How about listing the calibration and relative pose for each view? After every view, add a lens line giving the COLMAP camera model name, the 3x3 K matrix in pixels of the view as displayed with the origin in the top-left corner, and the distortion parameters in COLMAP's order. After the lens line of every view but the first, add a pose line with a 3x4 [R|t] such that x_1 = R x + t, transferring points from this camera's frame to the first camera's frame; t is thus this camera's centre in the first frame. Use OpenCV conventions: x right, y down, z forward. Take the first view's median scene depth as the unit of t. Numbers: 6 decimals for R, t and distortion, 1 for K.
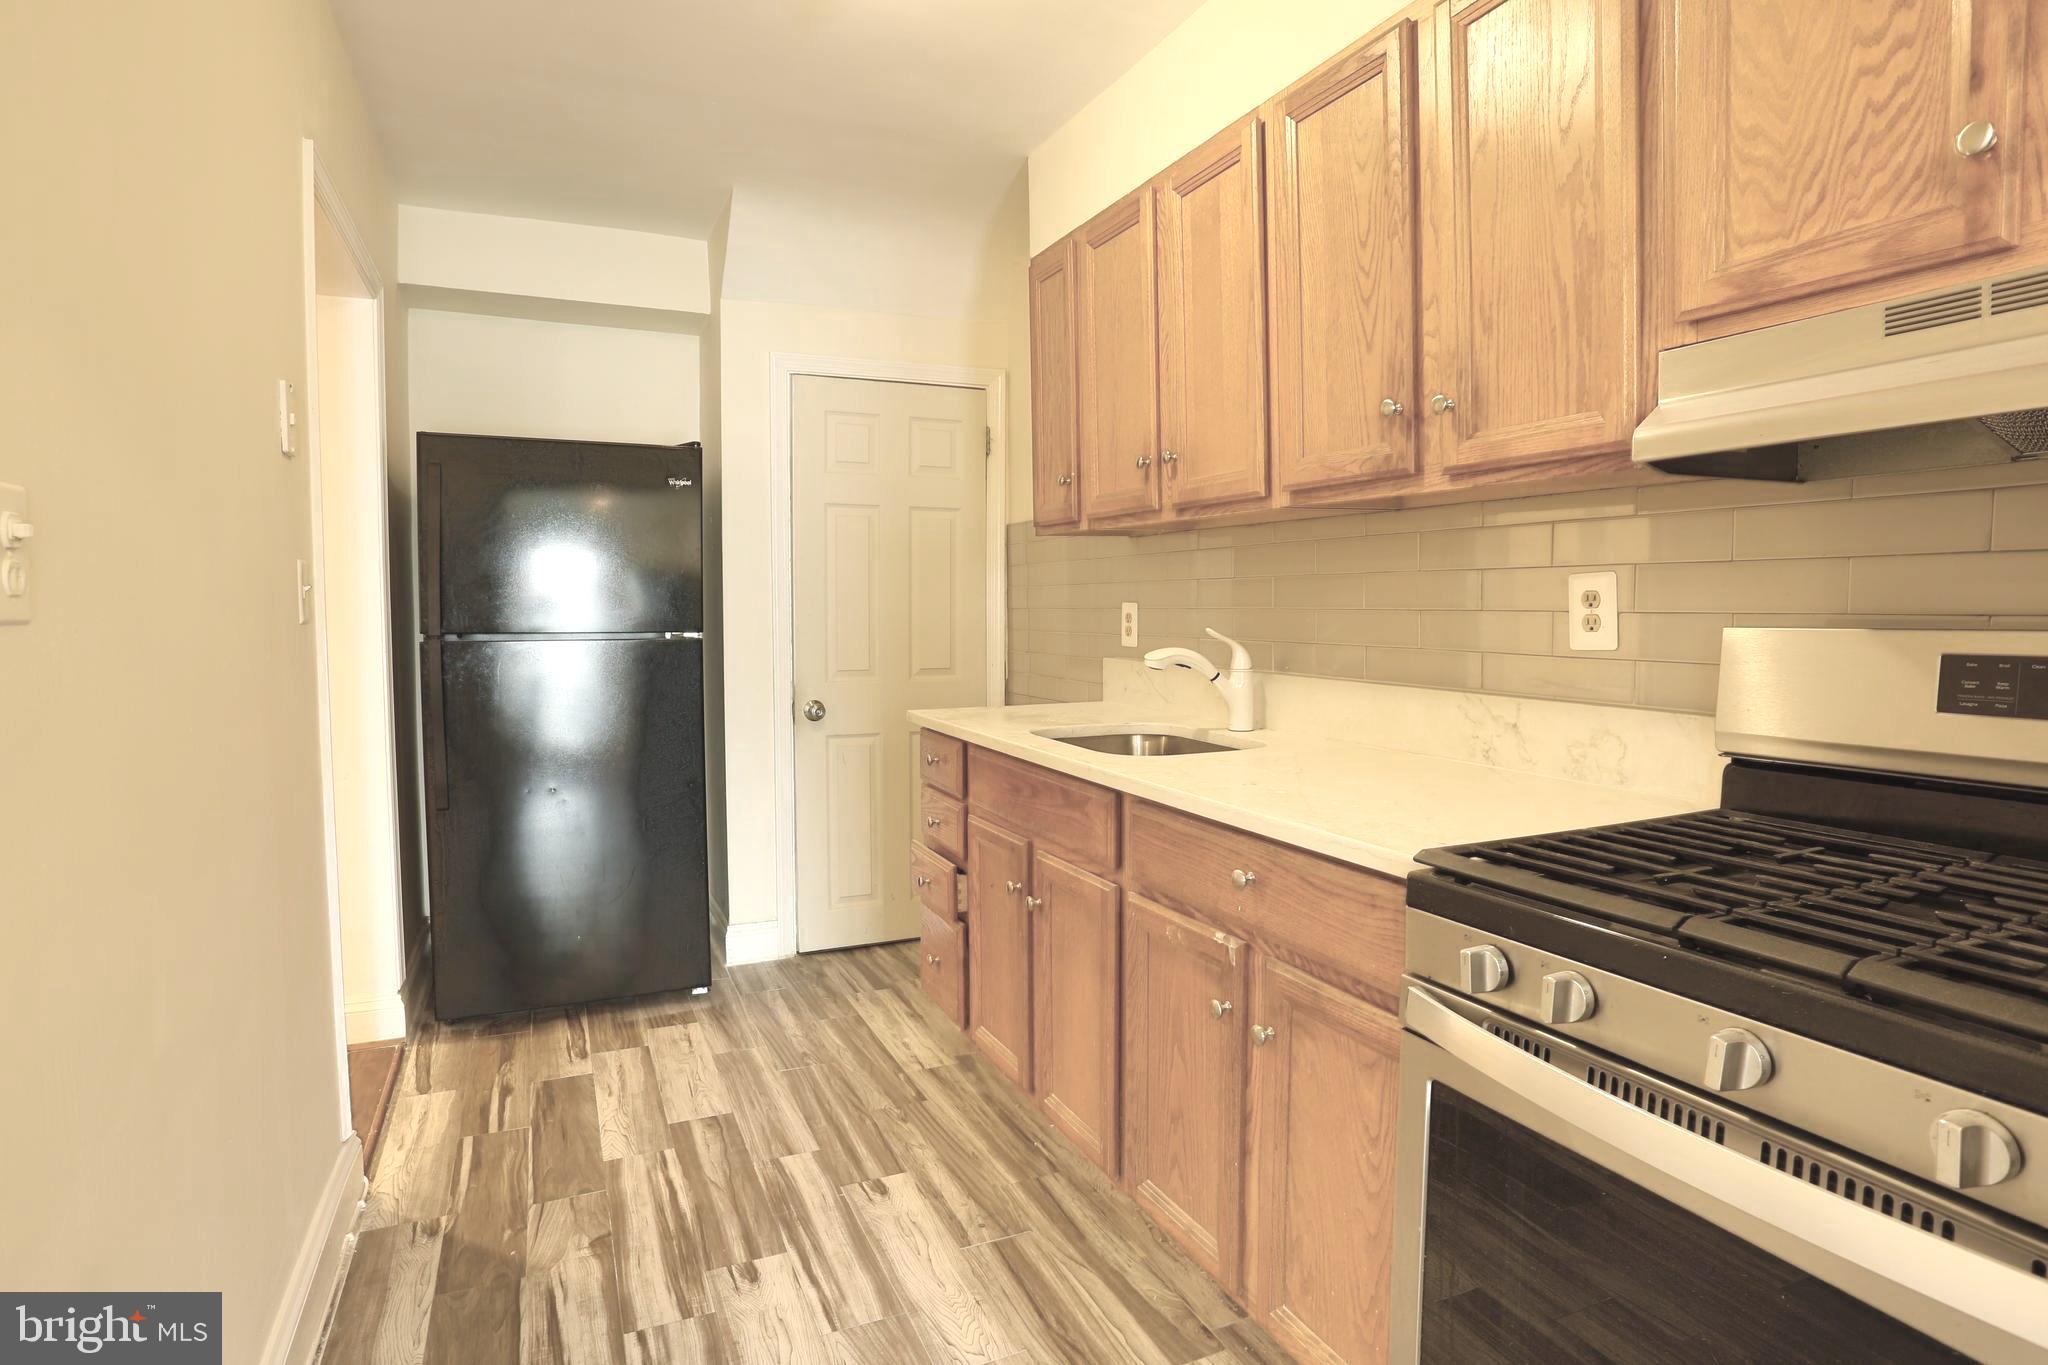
lens RADIAL K [[1070.7, 0, 1020.0], [0, 1070.7, 673.8], [0, 0, 1]] dist [-0.078924, 0.030180]
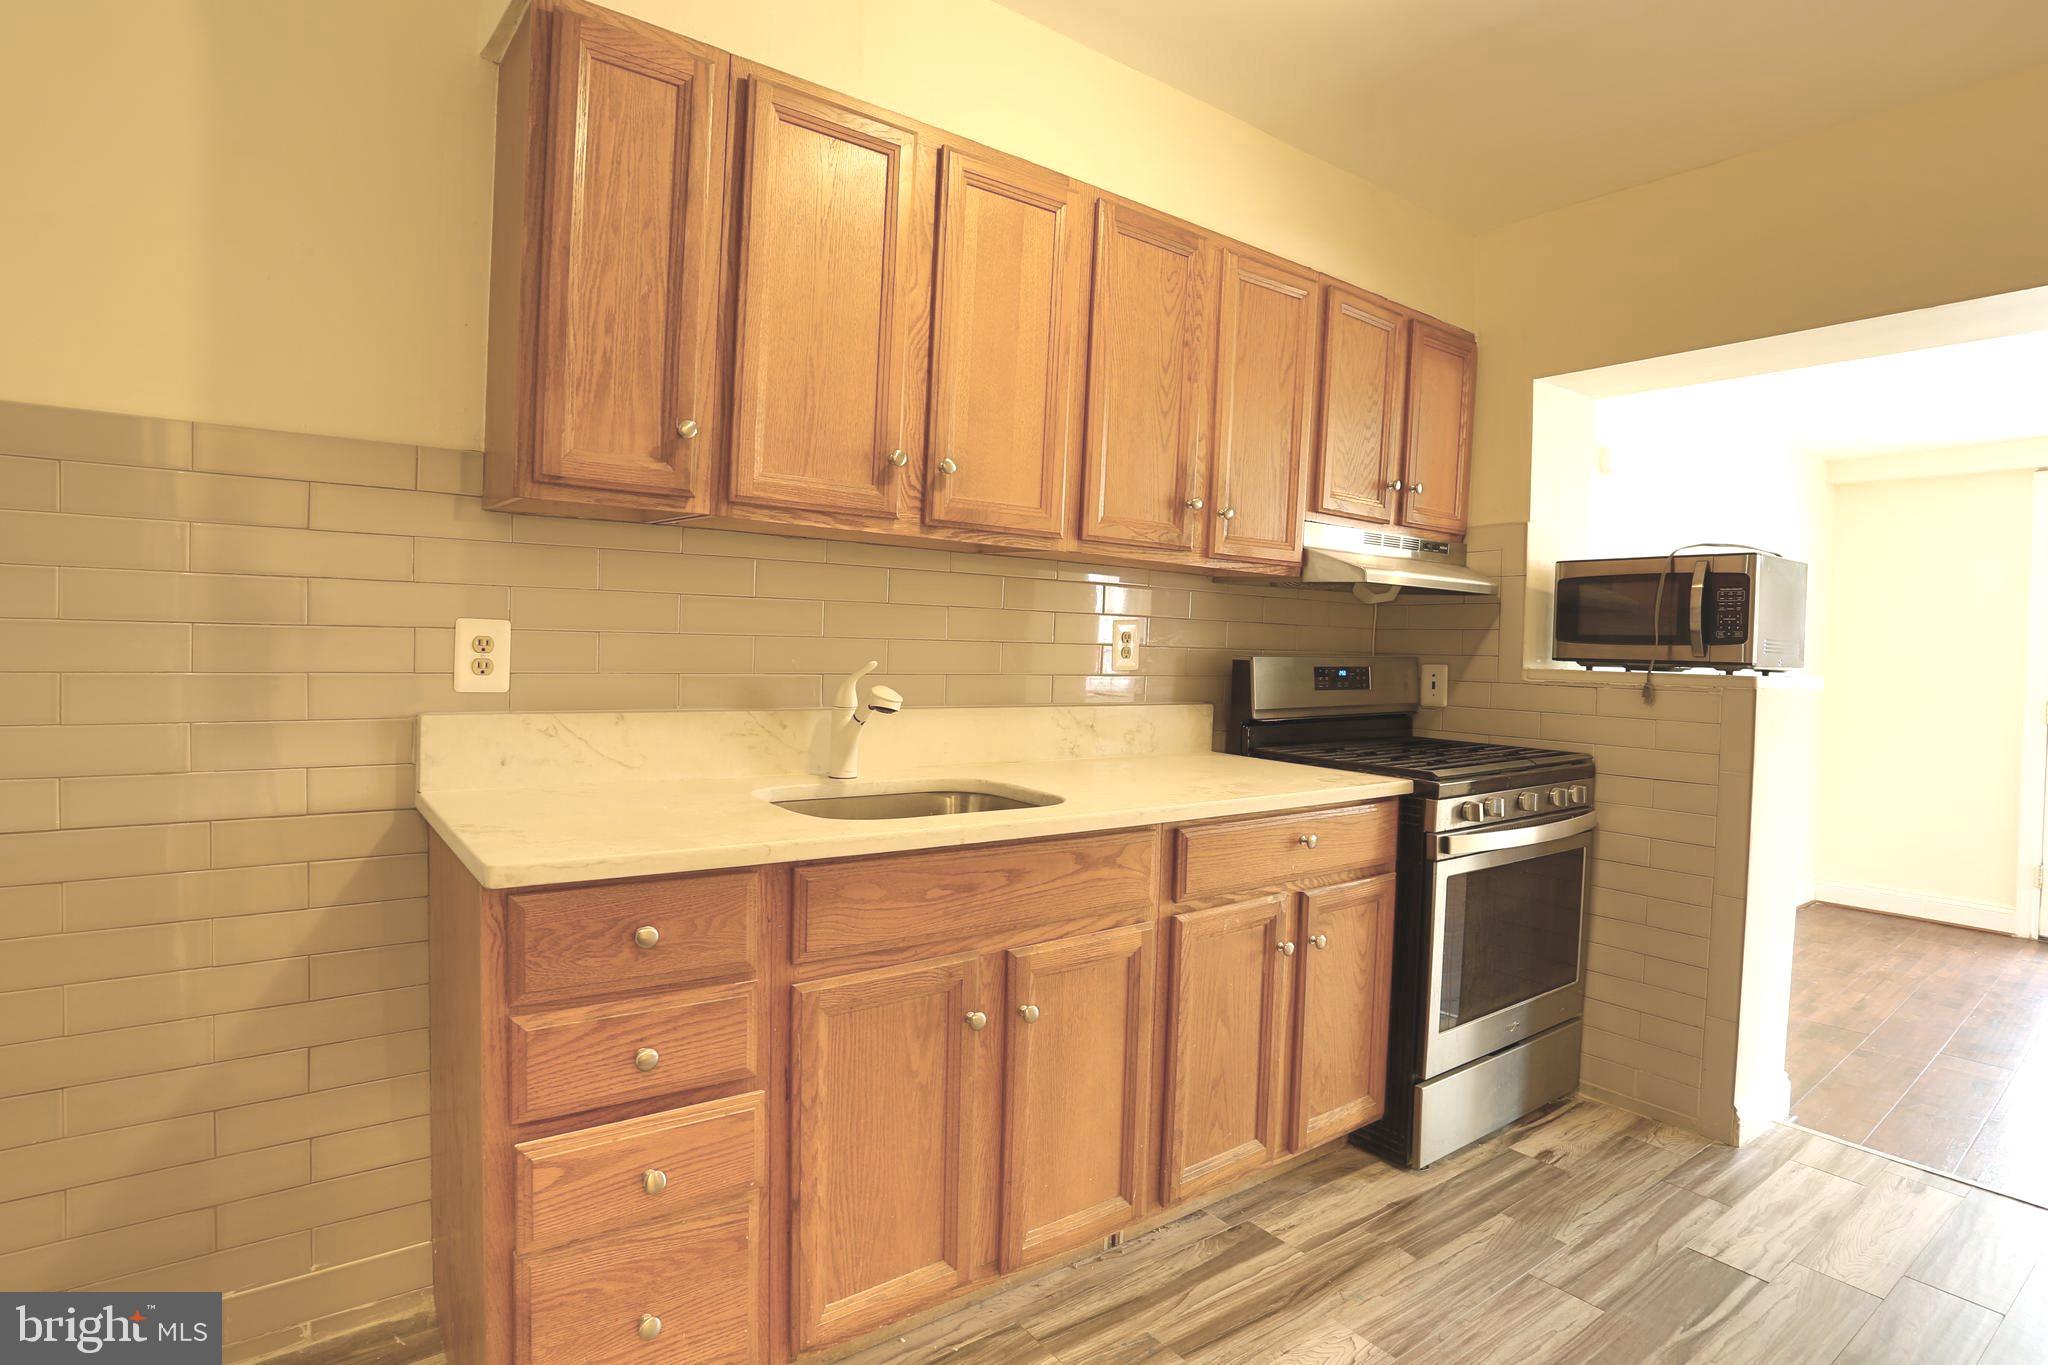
lens RADIAL K [[1070.7, 0, 1020.0], [0, 1070.7, 673.8], [0, 0, 1]] dist [-0.078924, 0.030180]
pose [[-0.221463, -0.036523, 0.974485, -0.889047], [0.033340, 0.998431, 0.044997, -0.086882], [-0.974599, 0.042455, -0.219898, 1.390893]]
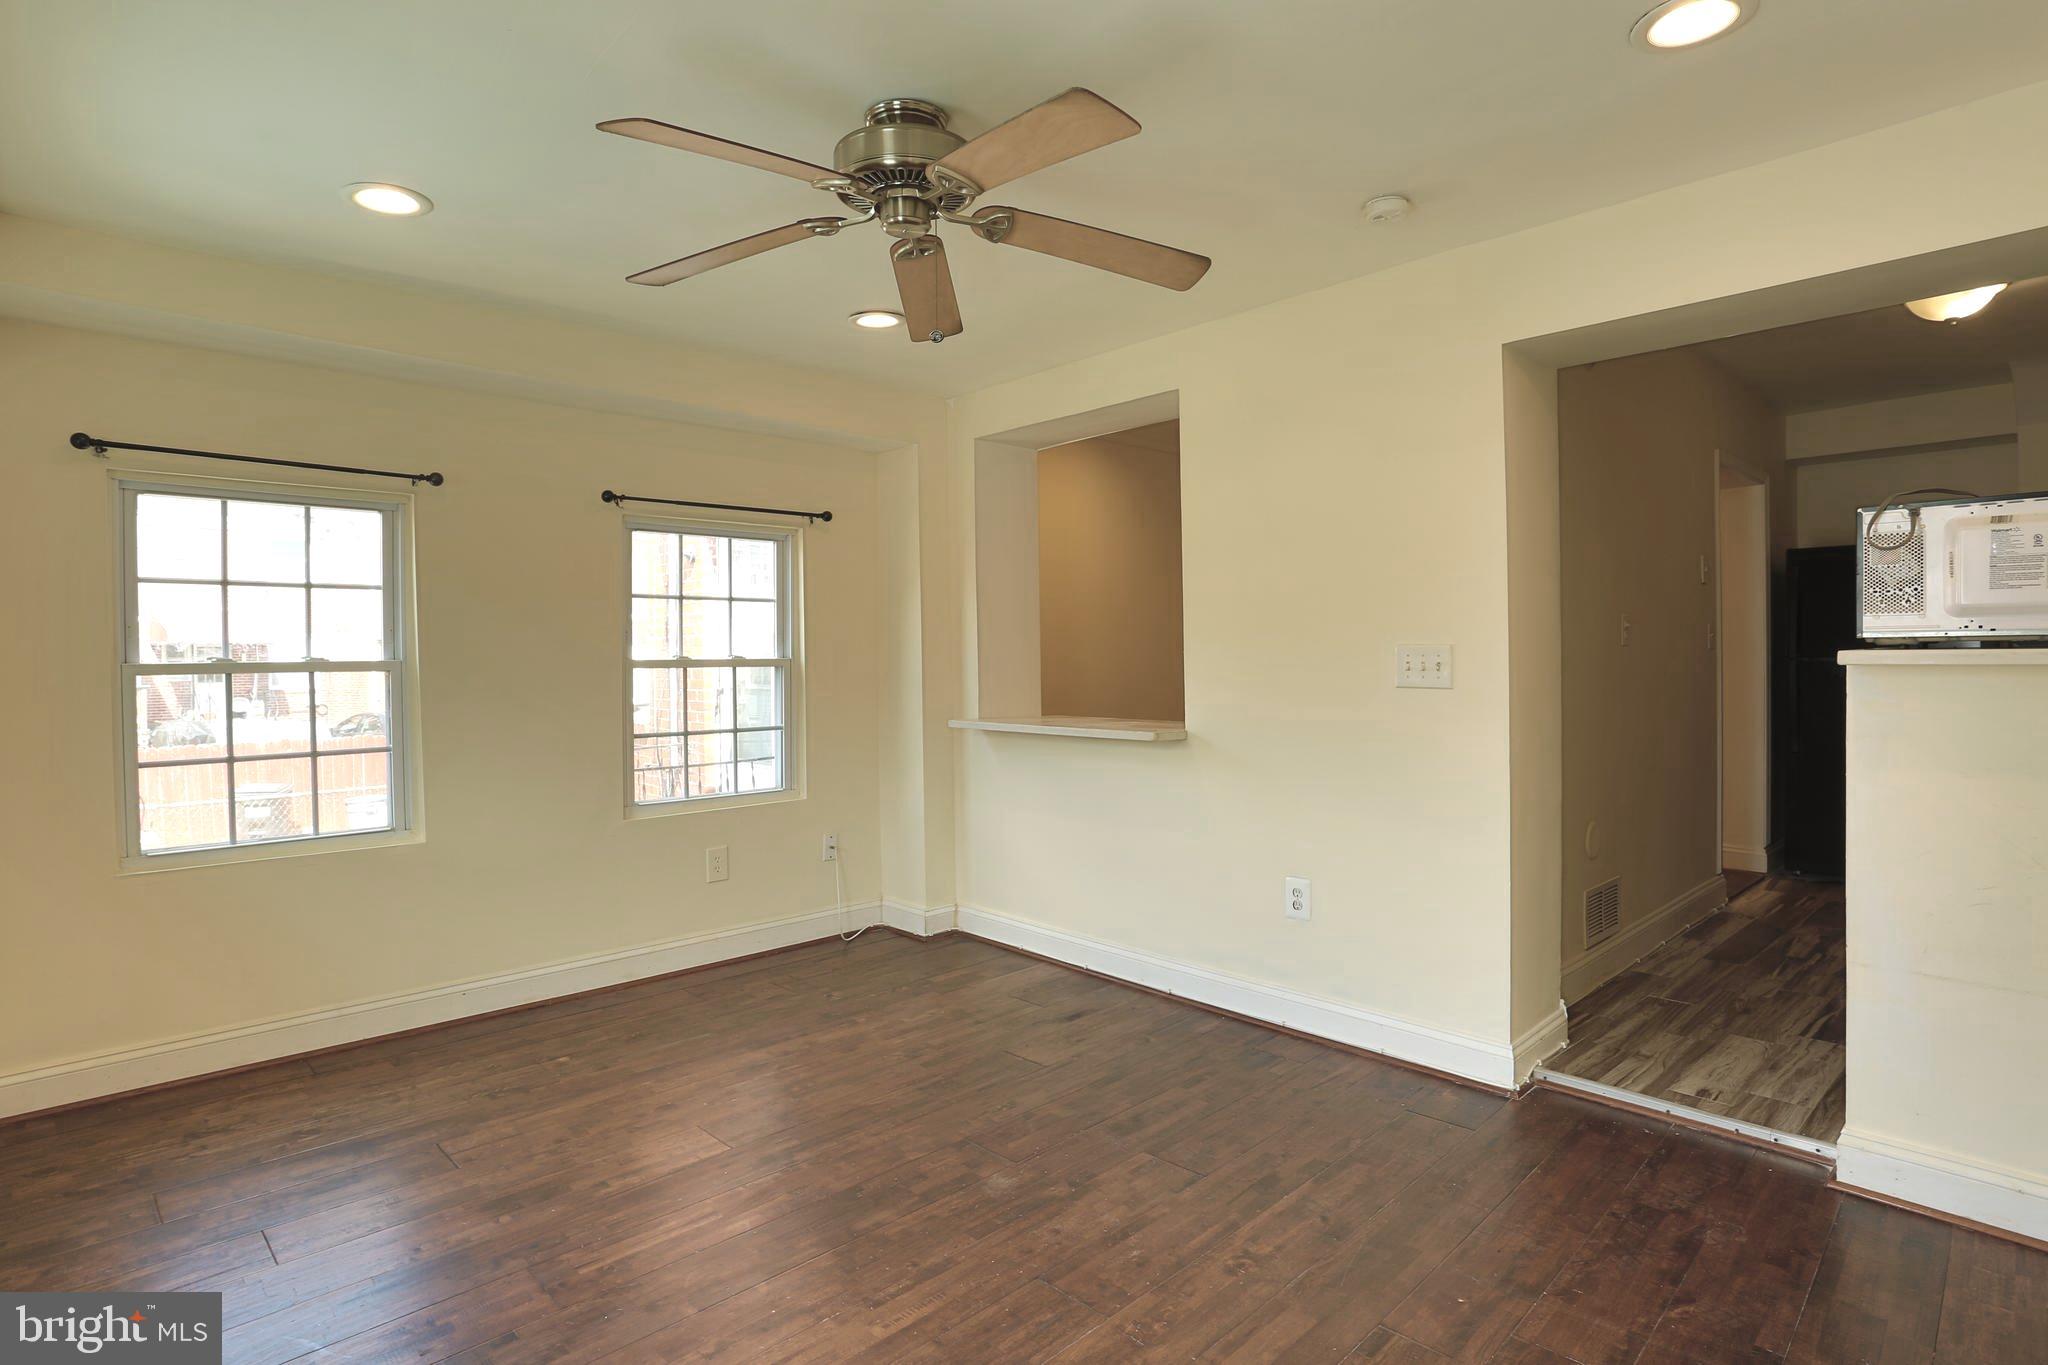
lens RADIAL K [[1070.7, 0, 1020.0], [0, 1070.7, 673.8], [0, 0, 1]] dist [-0.078924, 0.030180]
pose [[0.314662, 0.009069, -0.949160, 1.117835], [-0.045910, 0.998929, -0.005675, 0.099780], [0.948093, 0.045361, 0.314742, -1.307978]]
